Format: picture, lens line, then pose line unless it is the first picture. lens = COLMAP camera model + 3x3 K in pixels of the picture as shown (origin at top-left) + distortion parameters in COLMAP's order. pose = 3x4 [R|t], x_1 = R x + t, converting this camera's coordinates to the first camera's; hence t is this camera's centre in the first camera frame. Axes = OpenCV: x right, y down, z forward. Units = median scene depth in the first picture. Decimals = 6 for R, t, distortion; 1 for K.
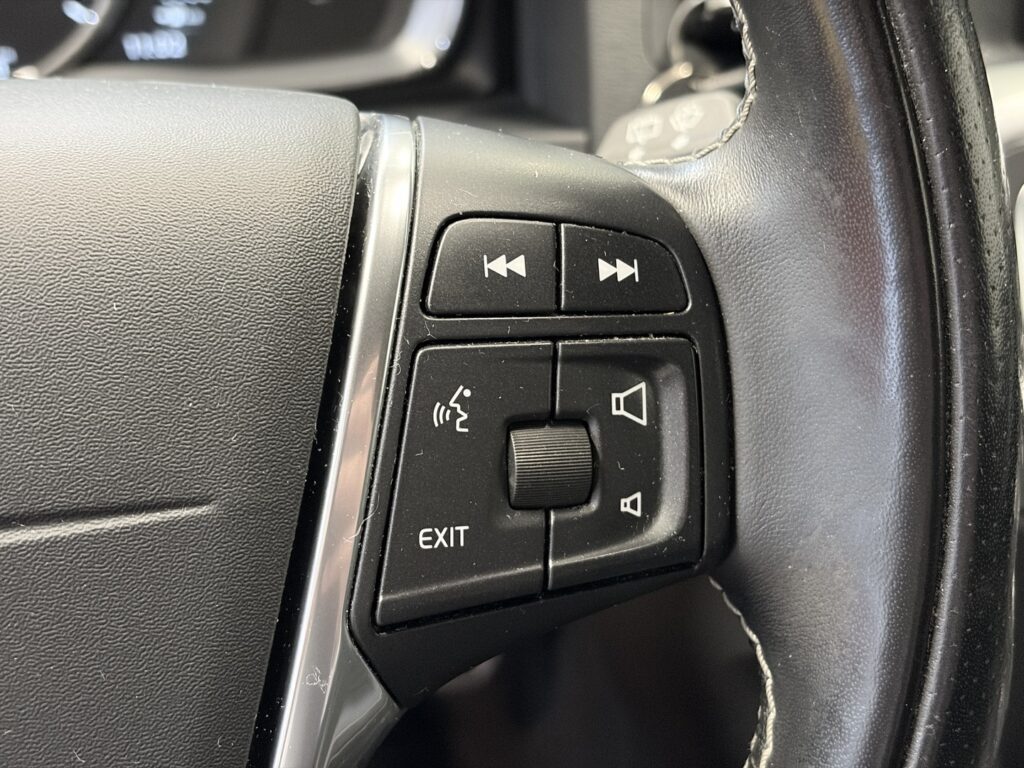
lens RADIAL K [[1569.7, 0, 512.0], [0, 1569.7, 384.0], [0, 0, 1]] dist [0.221711, -0.971511]
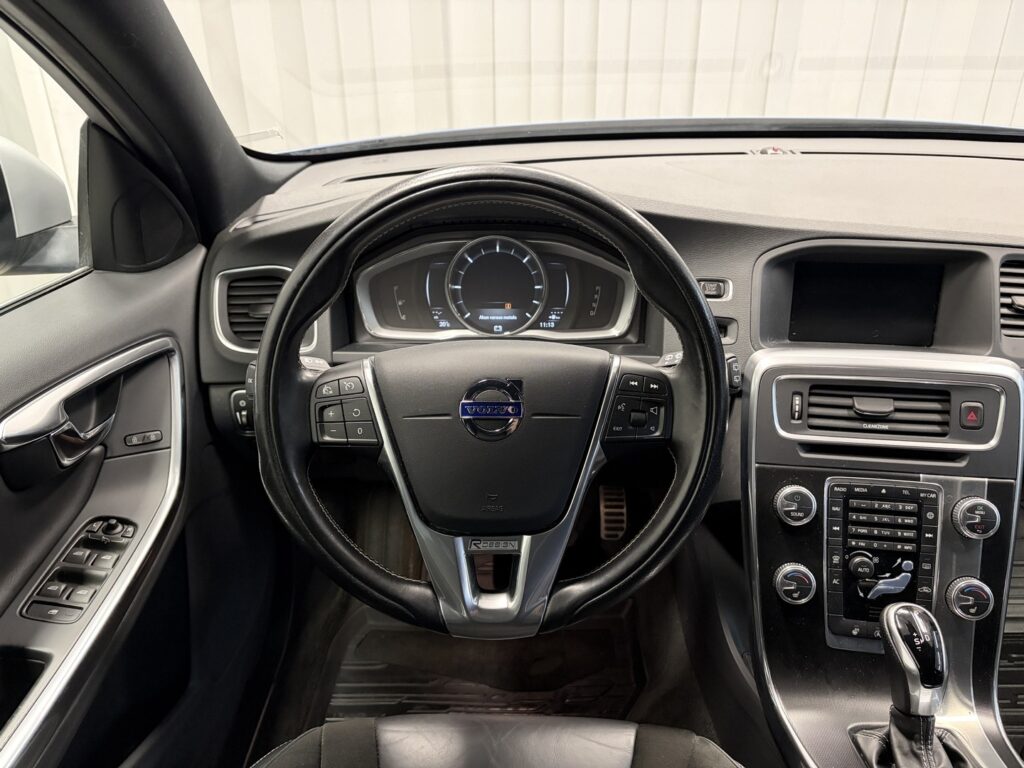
lens RADIAL K [[759.8, 0, 512.0], [0, 759.8, 384.0], [0, 0, 1]] dist [0.015003, 0.000013]
pose [[0.979924, 0.095592, -0.174962, 0.044971], [-0.112887, 0.989367, -0.091706, 0.223175], [0.164336, 0.109616, 0.980295, -1.715881]]
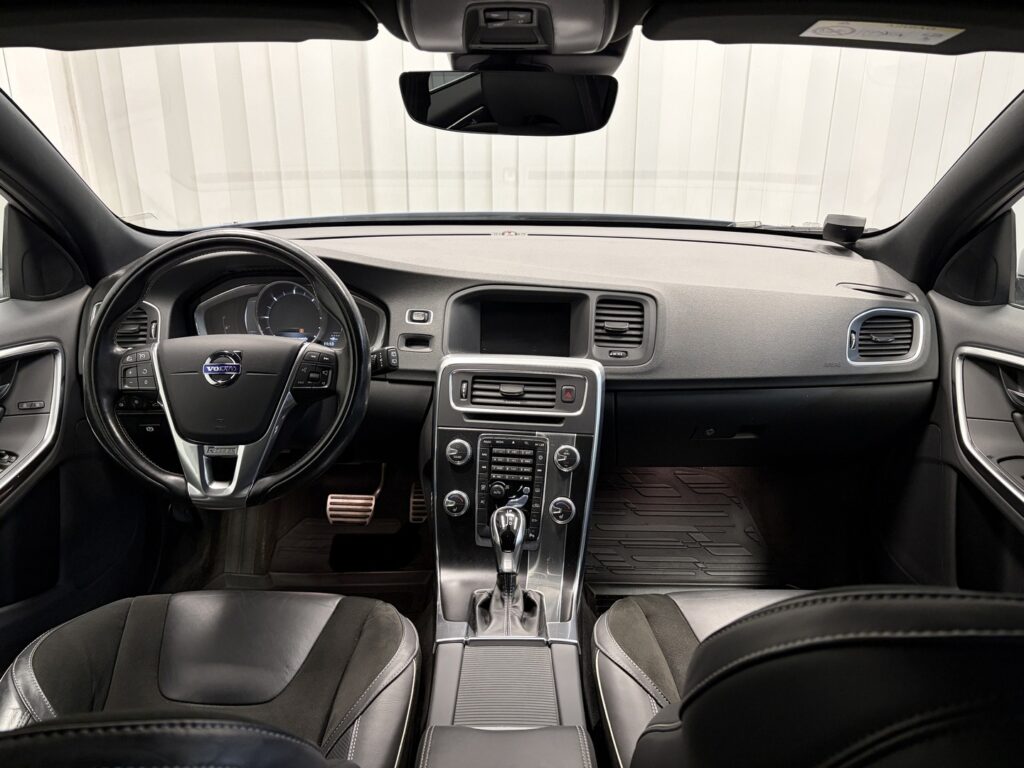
lens RADIAL K [[758.7, 0, 512.0], [0, 758.7, 384.0], [0, 0, 1]] dist [0.093641, -0.134830]
pose [[0.980433, 0.084502, -0.177792, 1.982779], [-0.121663, 0.970143, -0.209812, 0.898068], [0.154754, 0.227337, 0.961441, -3.184126]]
